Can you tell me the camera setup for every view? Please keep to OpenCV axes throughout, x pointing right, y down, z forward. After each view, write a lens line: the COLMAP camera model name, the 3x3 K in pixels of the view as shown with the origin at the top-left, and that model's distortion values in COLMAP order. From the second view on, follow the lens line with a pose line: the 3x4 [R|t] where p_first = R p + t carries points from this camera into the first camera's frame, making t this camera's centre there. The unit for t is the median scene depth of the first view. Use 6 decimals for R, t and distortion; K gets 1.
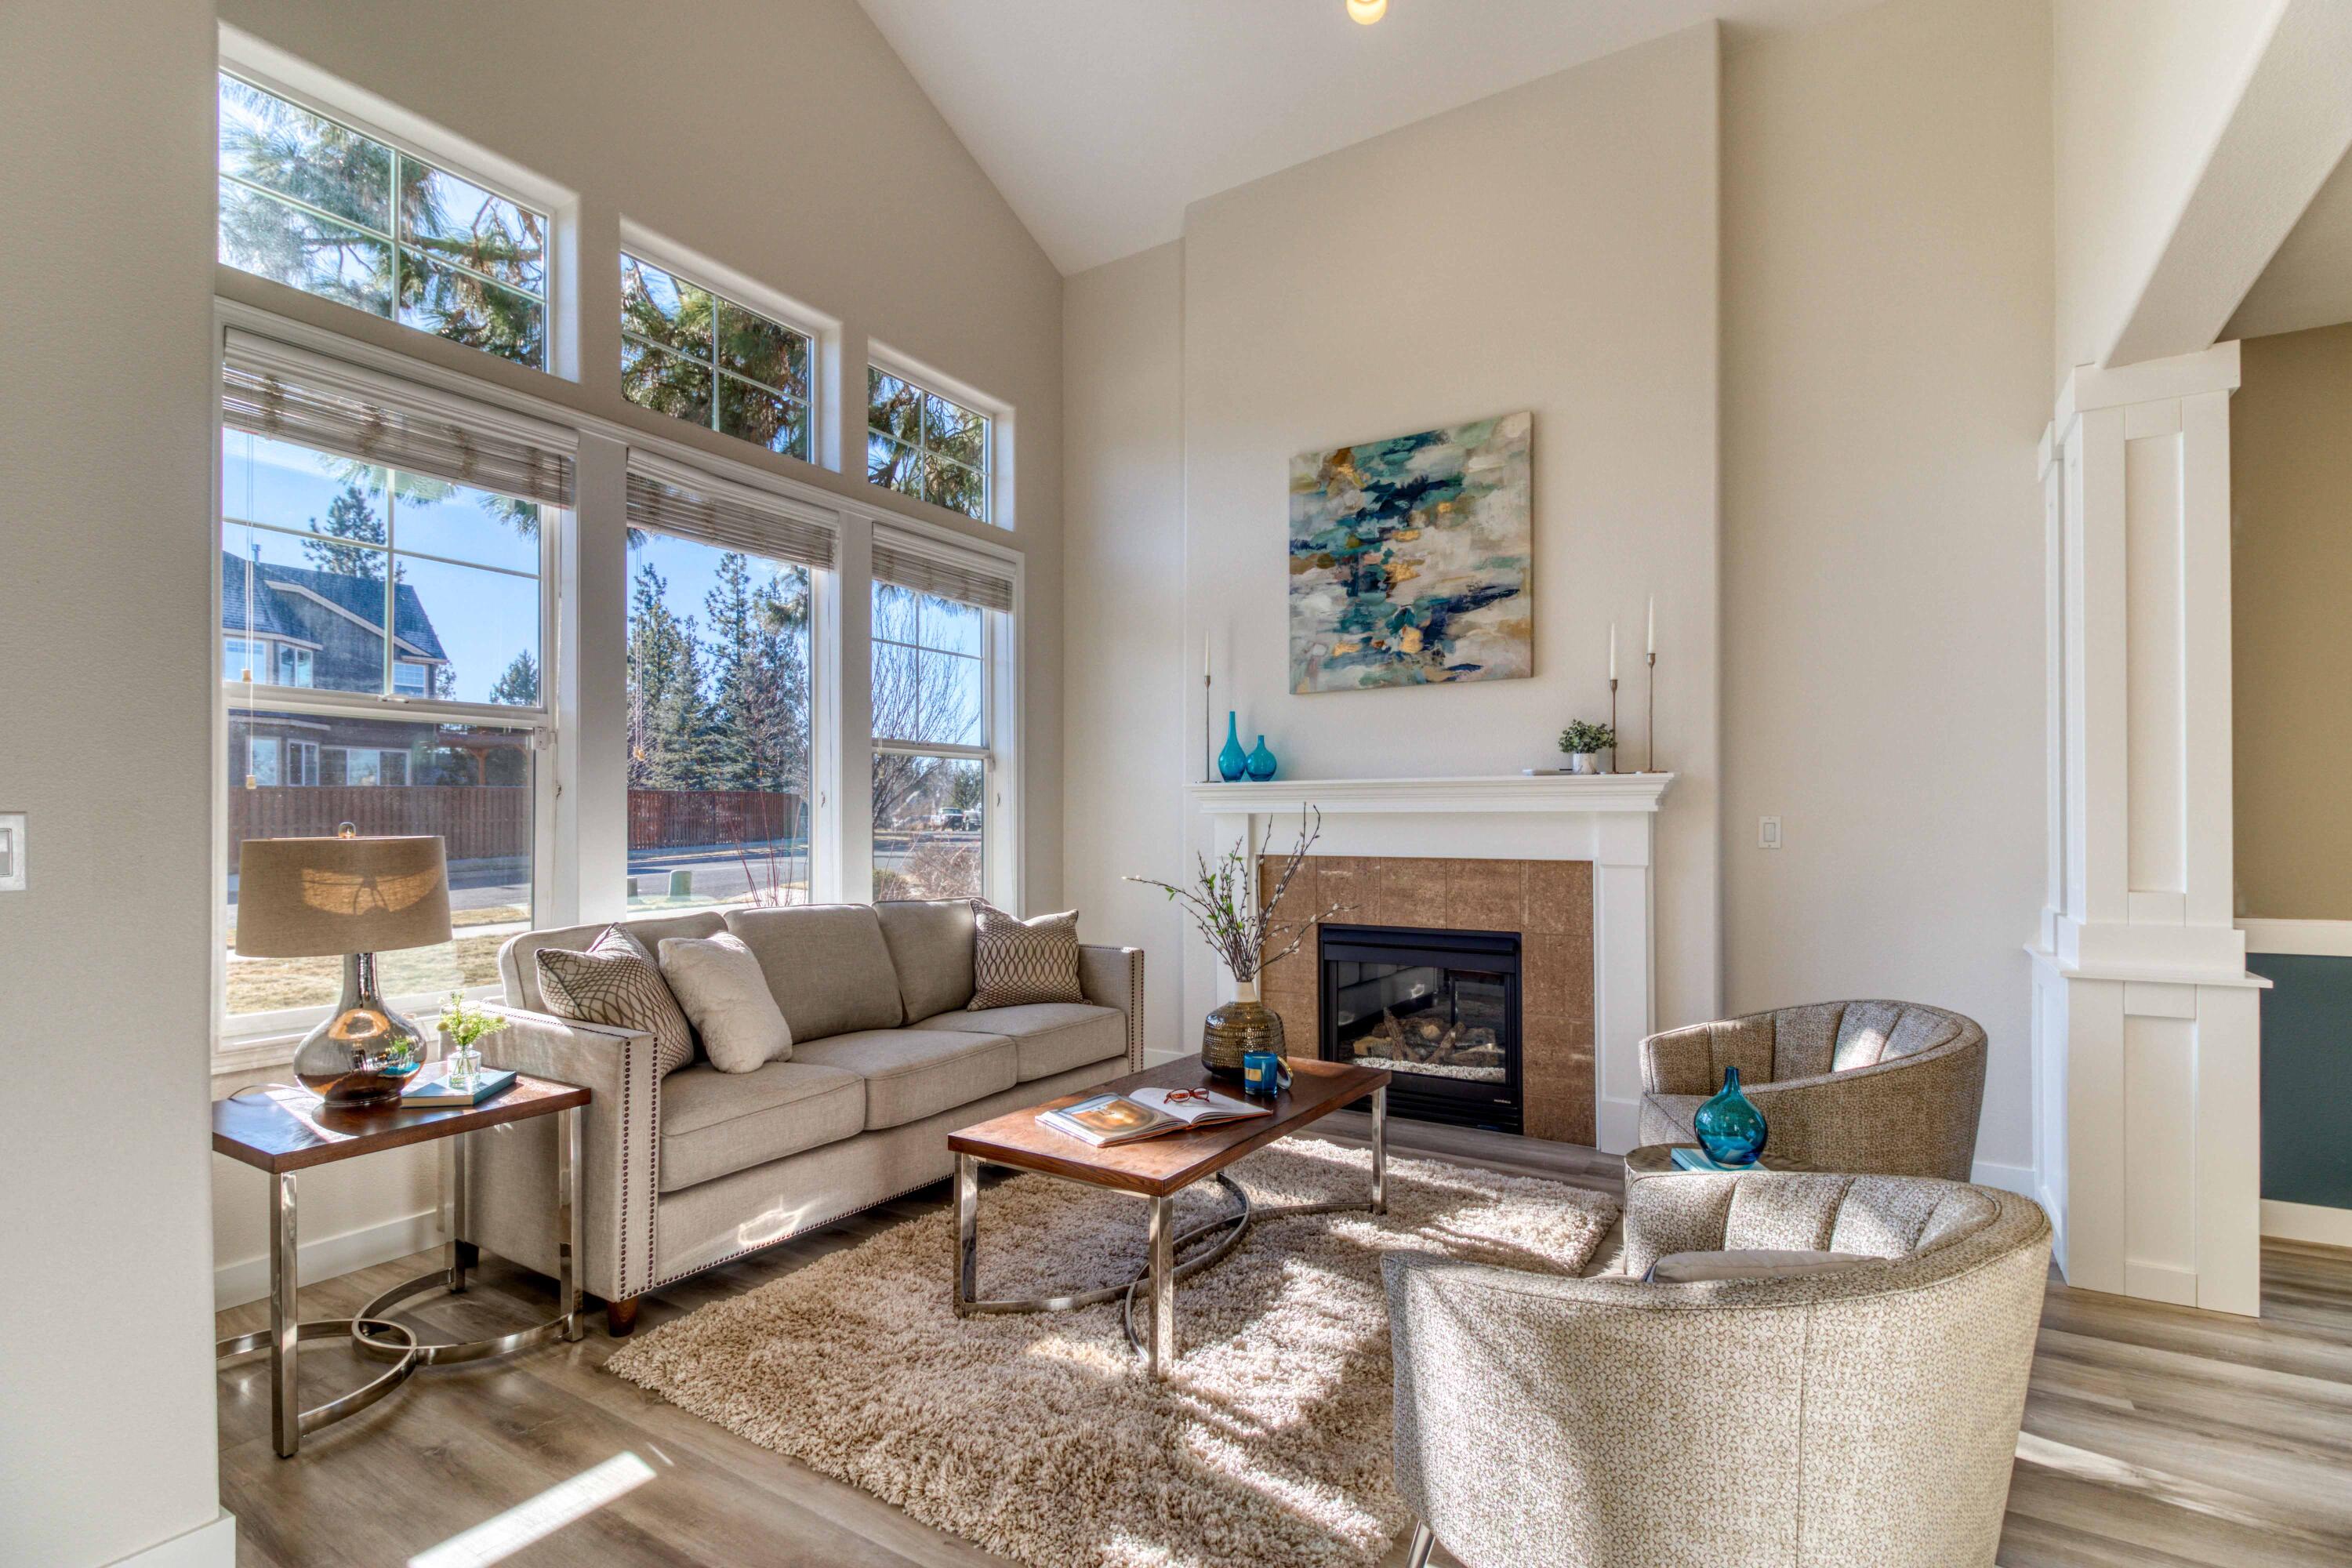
lens RADIAL K [[1105.1, 0, 1175.0], [0, 1105.1, 819.4], [0, 0, 1]] dist [0.009590, -0.007607]
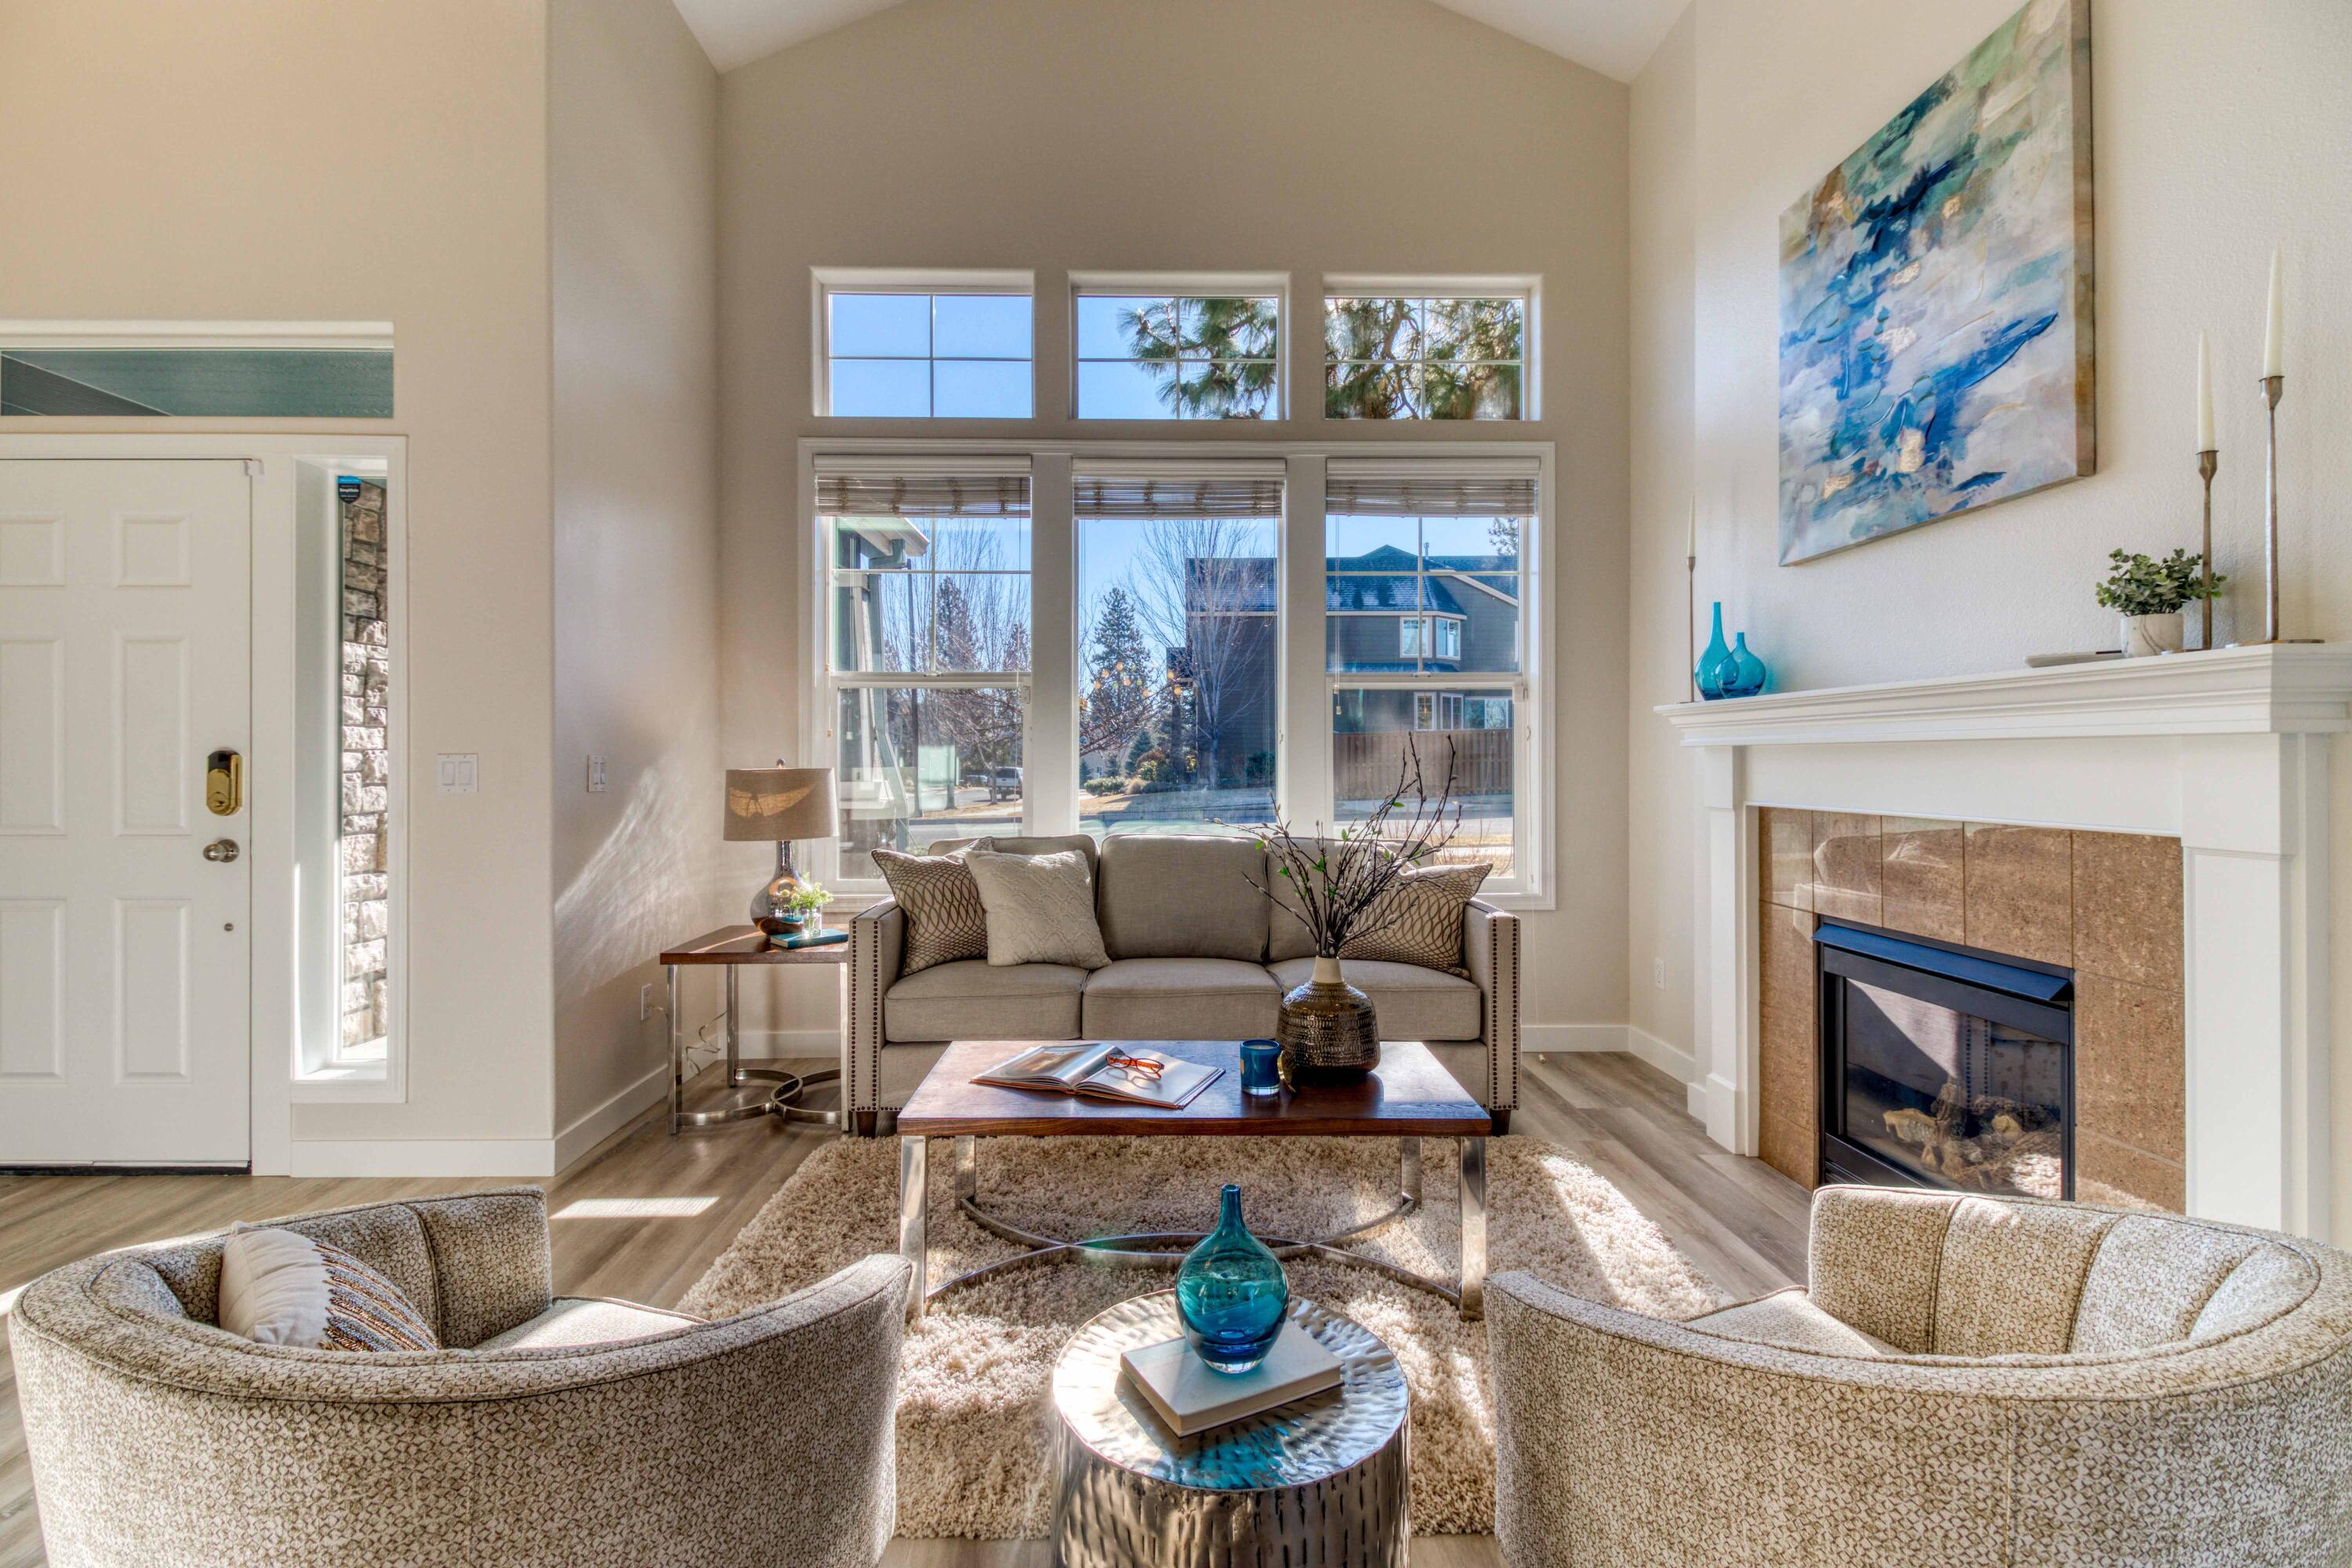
lens RADIAL K [[1105.1, 0, 1131.4], [0, 1105.1, 756.6], [0, 0, 1]] dist [0.009590, -0.007607]
pose [[0.544649, -0.001754, -0.838662, 0.485889], [-0.000564, 0.999997, -0.002458, 0.003491], [0.838664, 0.001812, 0.544646, 0.329106]]
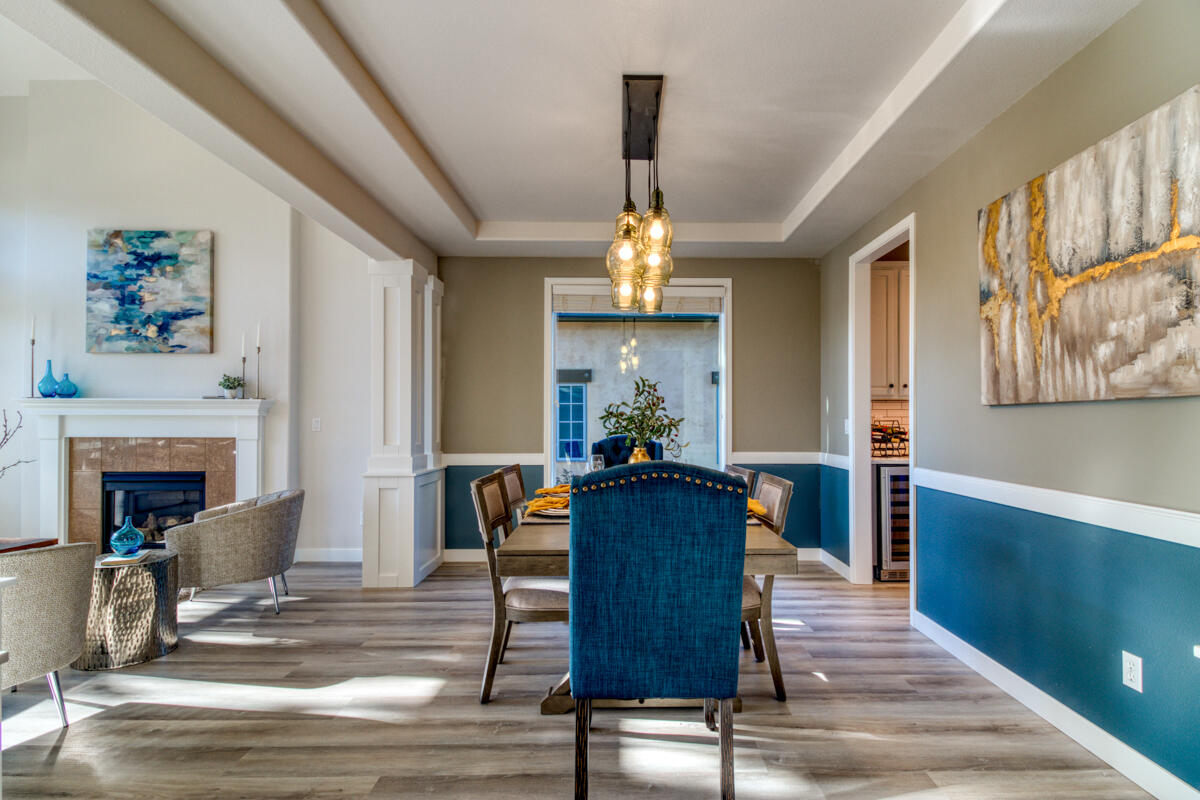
lens RADIAL K [[563.8, 0, 617.0], [0, 563.8, 414.8], [0, 0, 1]] dist [0.009590, -0.007607]
pose [[0.834047, 0.007667, 0.551640, 0.355921], [-0.003629, 0.999958, -0.008411, -0.001570], [-0.551682, 0.005013, 0.834040, -0.344231]]
